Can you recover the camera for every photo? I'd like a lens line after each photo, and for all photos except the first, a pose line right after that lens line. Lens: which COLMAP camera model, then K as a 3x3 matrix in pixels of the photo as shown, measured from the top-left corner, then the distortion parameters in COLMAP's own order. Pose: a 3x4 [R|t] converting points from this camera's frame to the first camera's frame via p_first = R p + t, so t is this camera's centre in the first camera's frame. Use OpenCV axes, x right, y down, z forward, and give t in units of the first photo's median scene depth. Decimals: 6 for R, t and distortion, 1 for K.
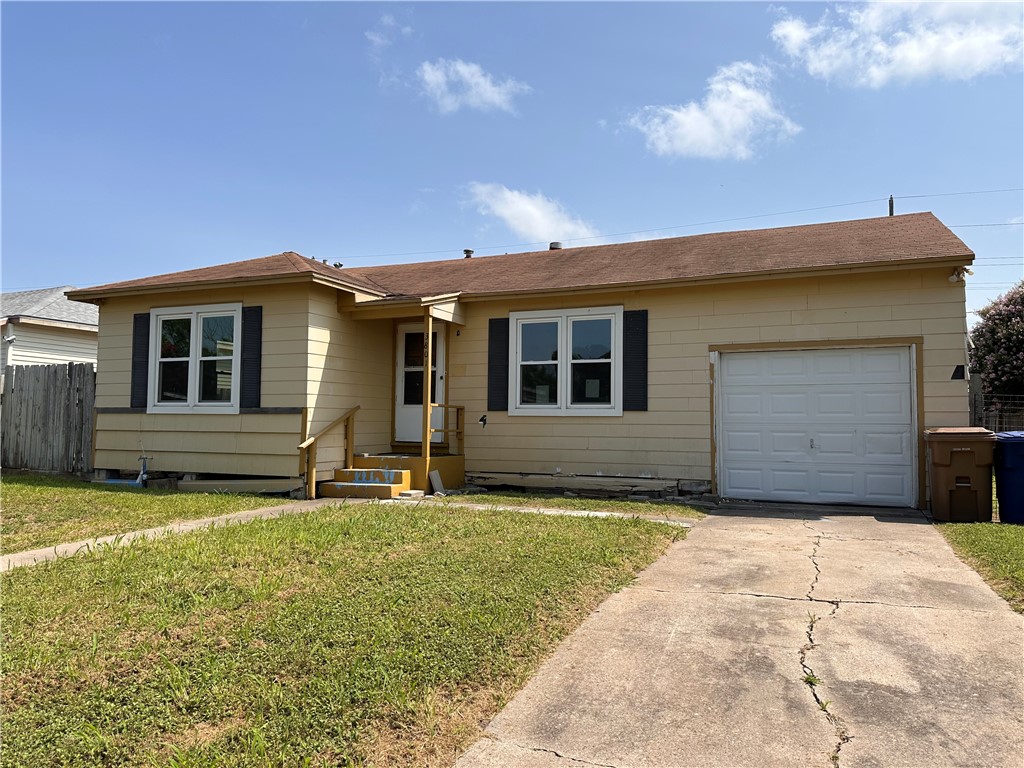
lens RADIAL K [[736.5, 0, 519.8], [0, 736.5, 386.2], [0, 0, 1]] dist [0.096261, -0.059016]
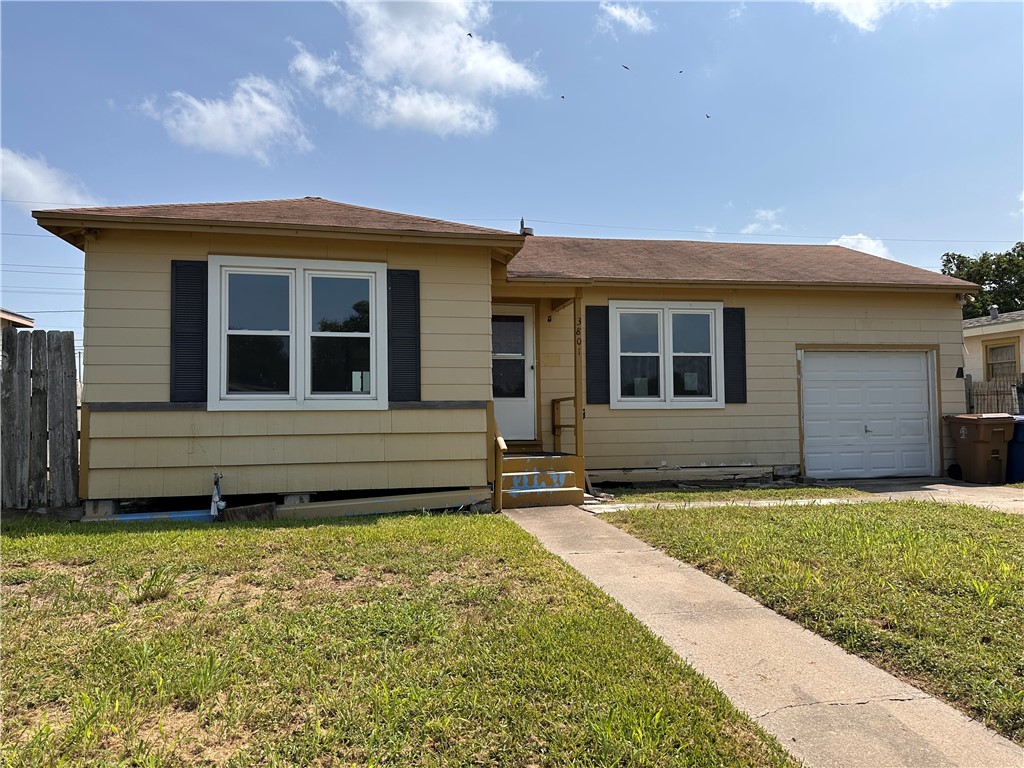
lens RADIAL K [[736.5, 0, 513.5], [0, 736.5, 384.3], [0, 0, 1]] dist [0.096261, -0.059016]
pose [[0.813501, 0.009545, 0.581485, -0.704474], [-0.012461, 0.999922, 0.001018, 0.009162], [-0.581430, -0.008074, 0.813557, 0.313220]]
